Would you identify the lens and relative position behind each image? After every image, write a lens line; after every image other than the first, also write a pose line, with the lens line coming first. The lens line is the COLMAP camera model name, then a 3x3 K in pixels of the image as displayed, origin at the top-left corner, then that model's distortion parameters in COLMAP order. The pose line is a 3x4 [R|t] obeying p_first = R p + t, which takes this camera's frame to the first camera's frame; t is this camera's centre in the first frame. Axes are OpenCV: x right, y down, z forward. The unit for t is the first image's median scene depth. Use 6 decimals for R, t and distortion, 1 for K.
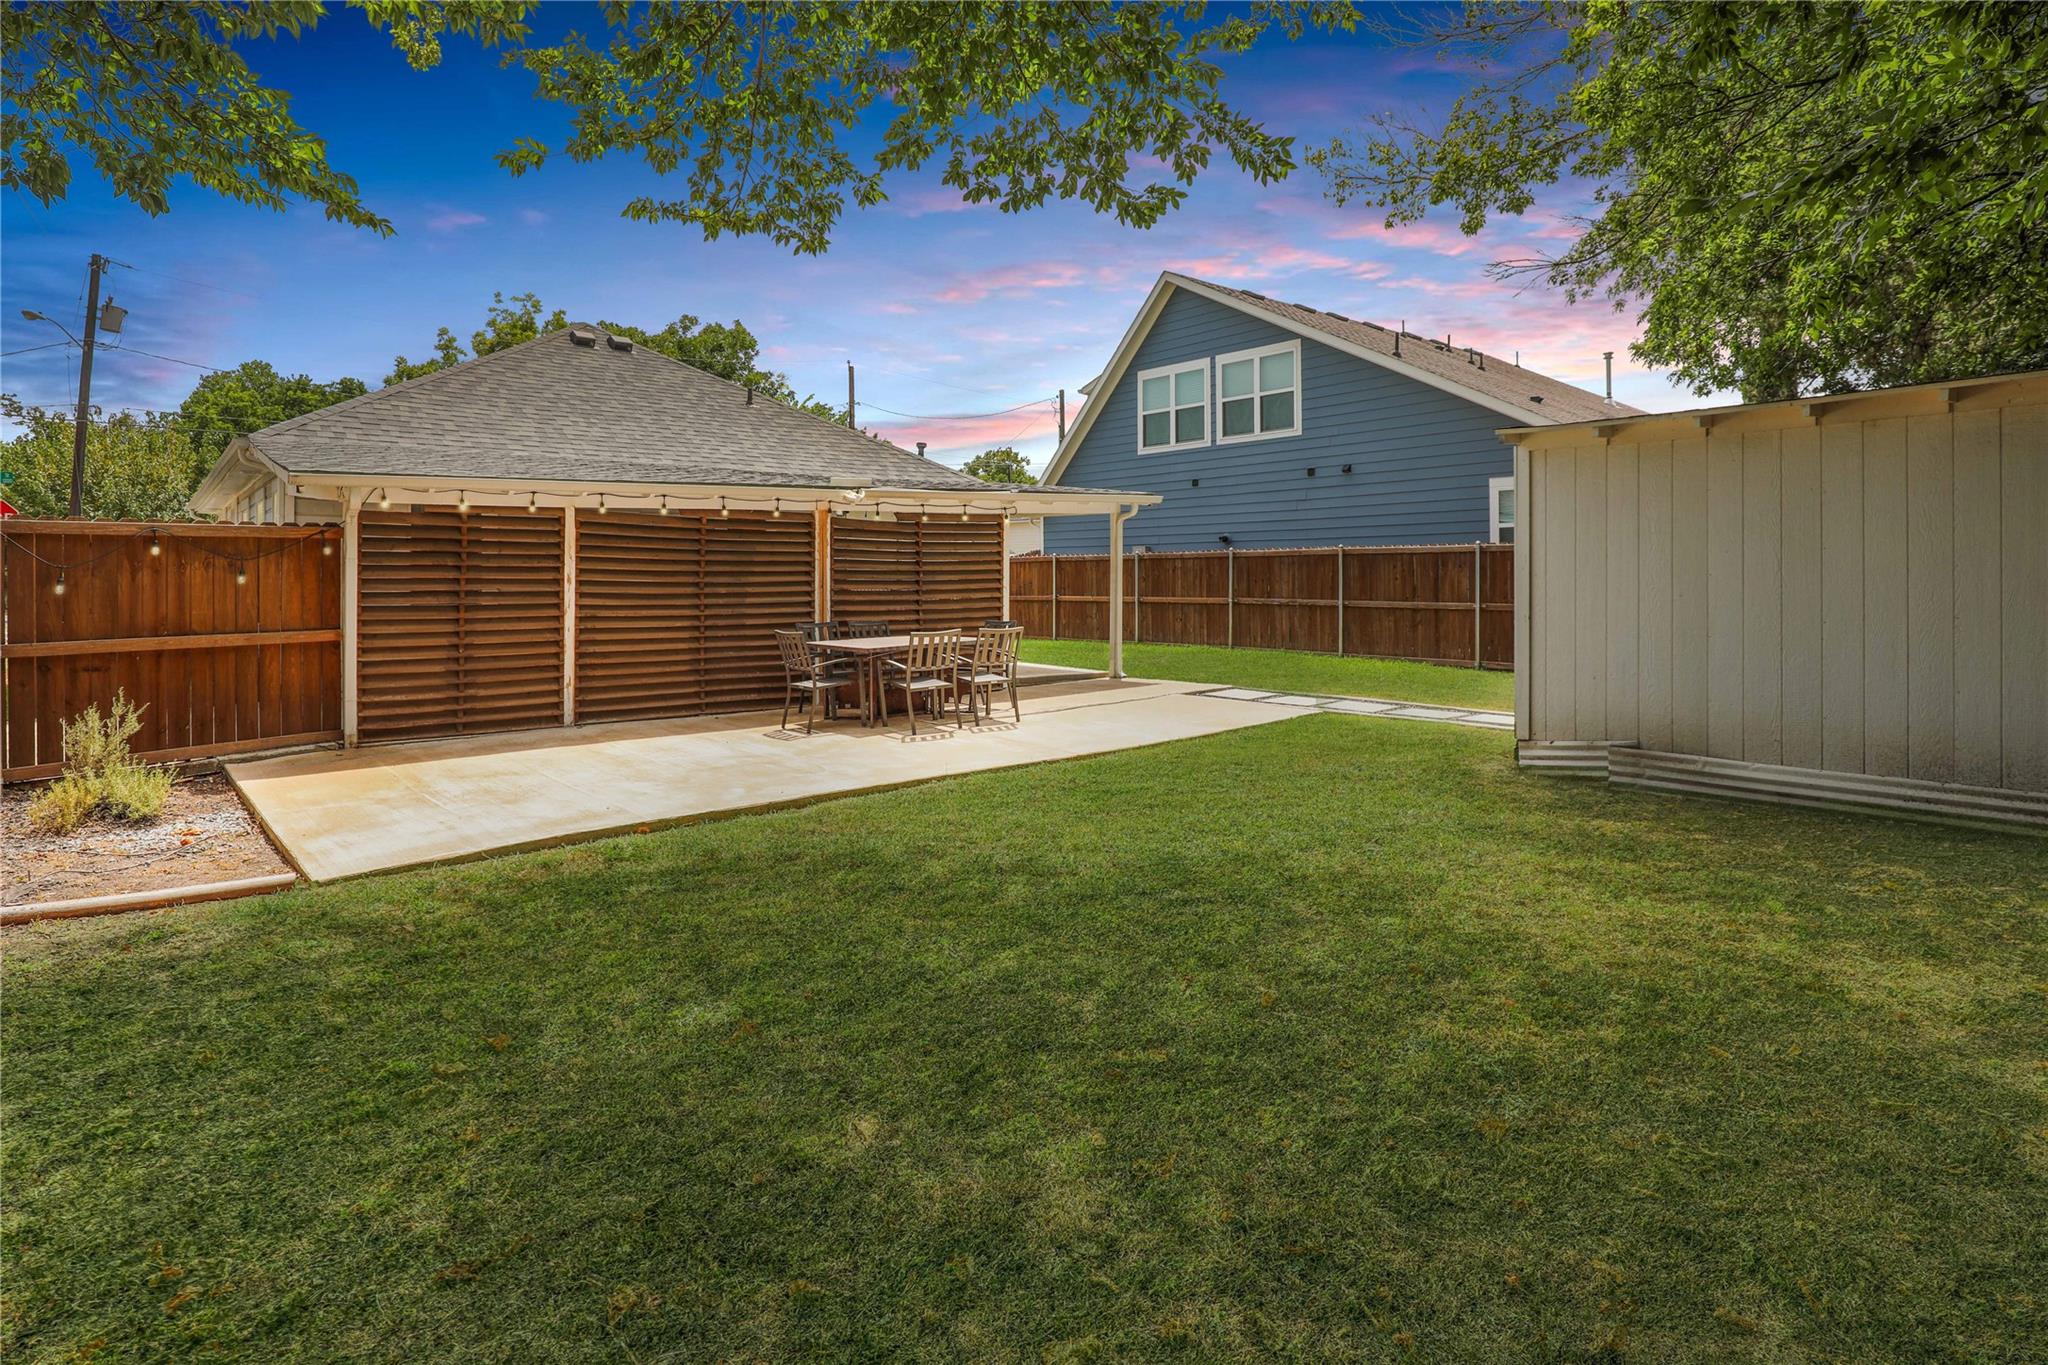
lens RADIAL K [[1067.2, 0, 1000.4], [0, 1067.2, 571.5], [0, 0, 1]] dist [-0.002493, -0.003218]
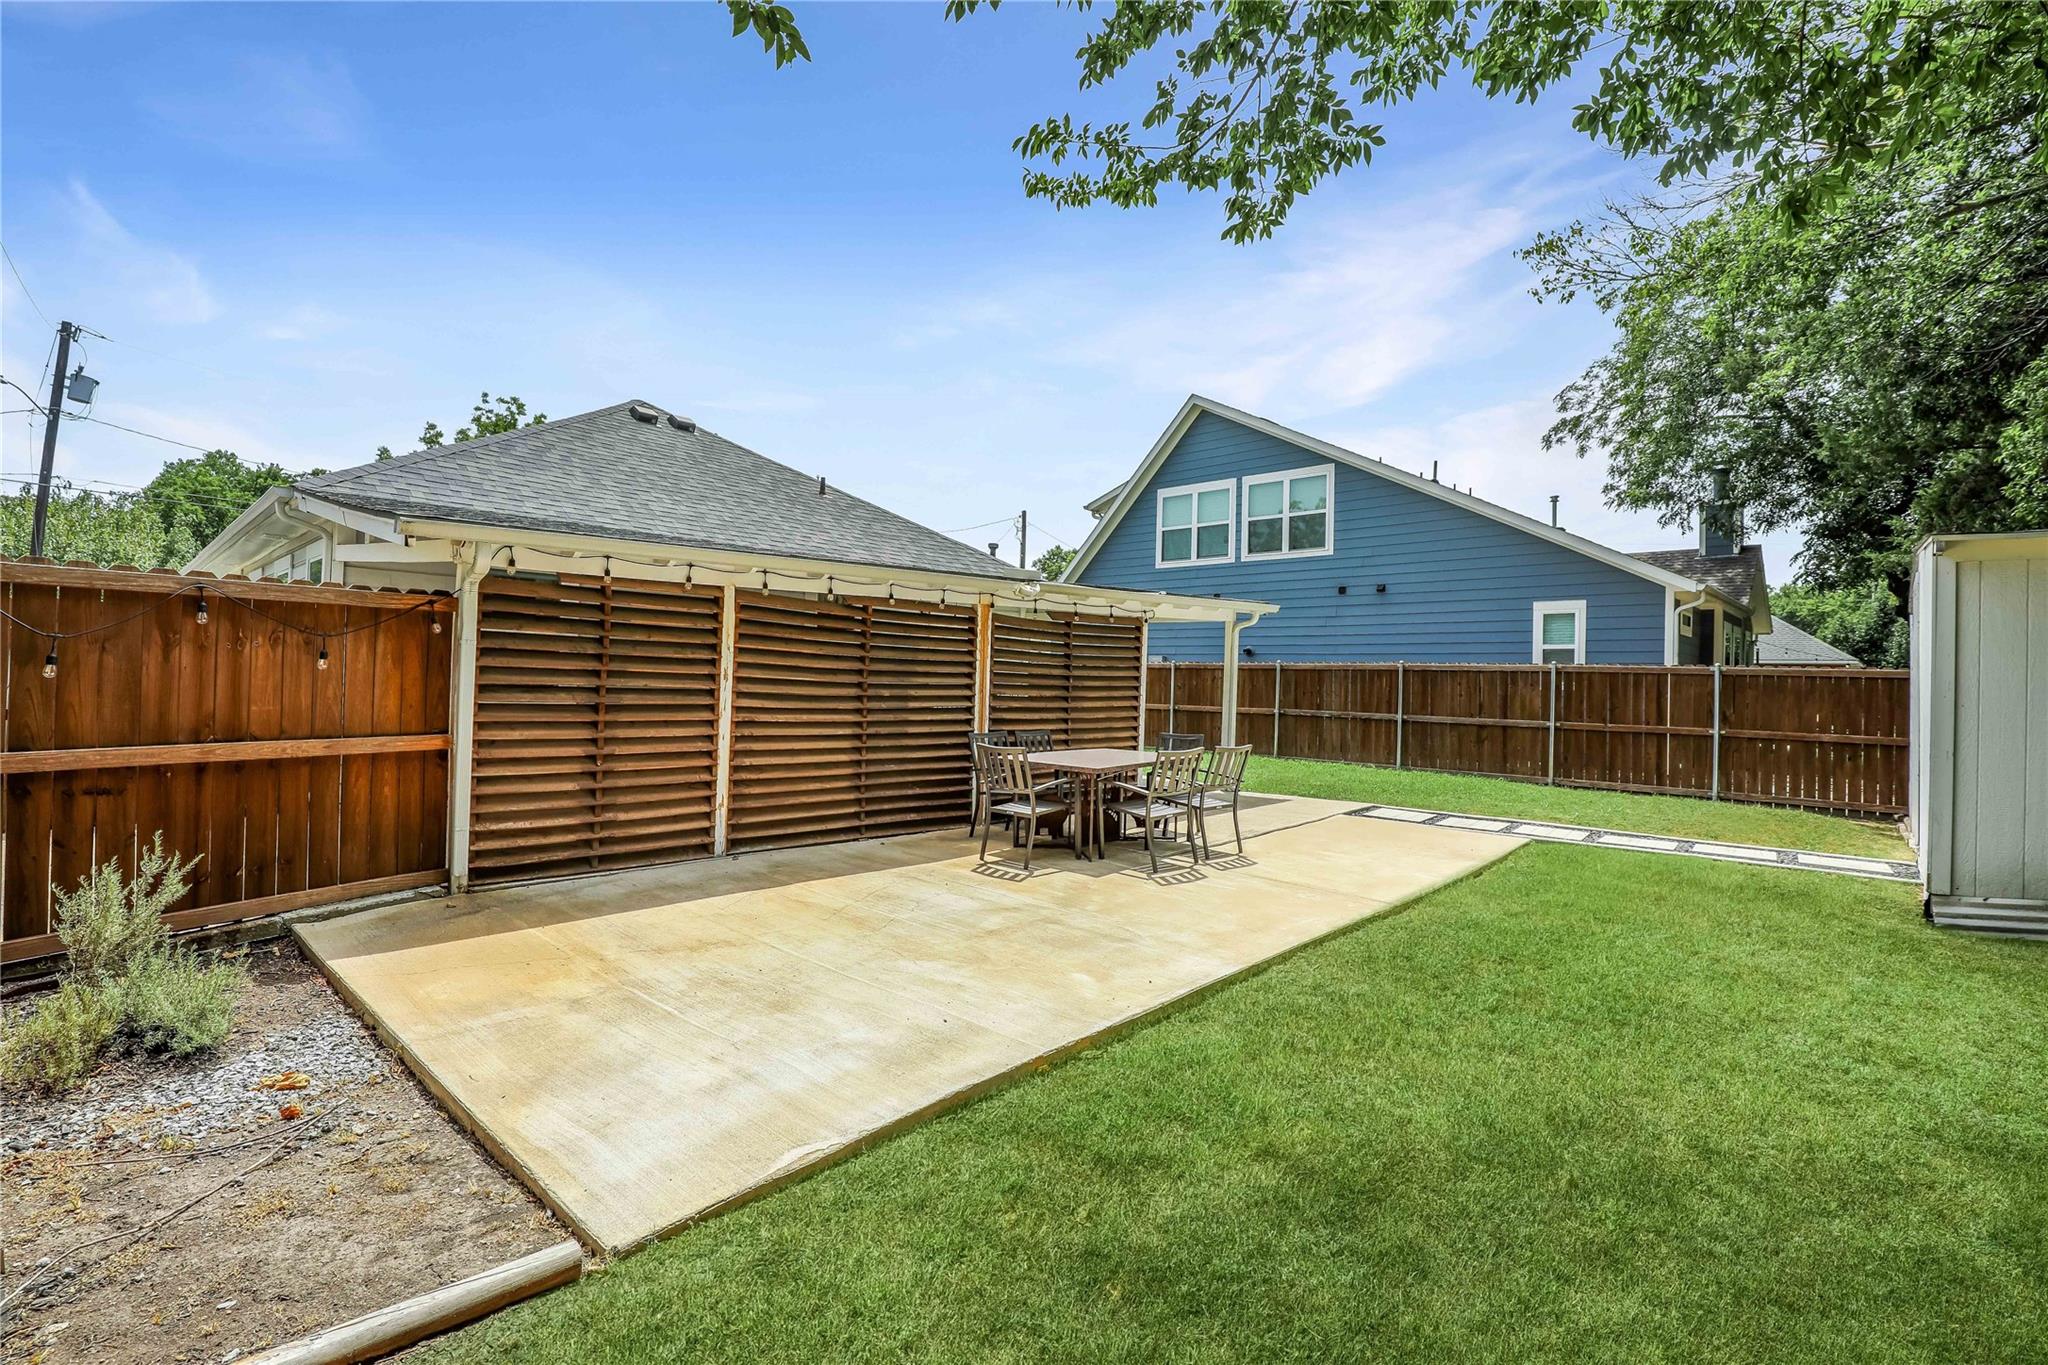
lens RADIAL K [[936.1, 0, 1029.0], [0, 936.1, 665.4], [0, 0, 1]] dist [-0.019294, 0.004379]
pose [[0.992800, 0.031180, 0.115652, -0.247920], [-0.030072, 0.999484, -0.011314, 0.001049], [-0.115945, 0.007755, 0.993225, 0.257451]]
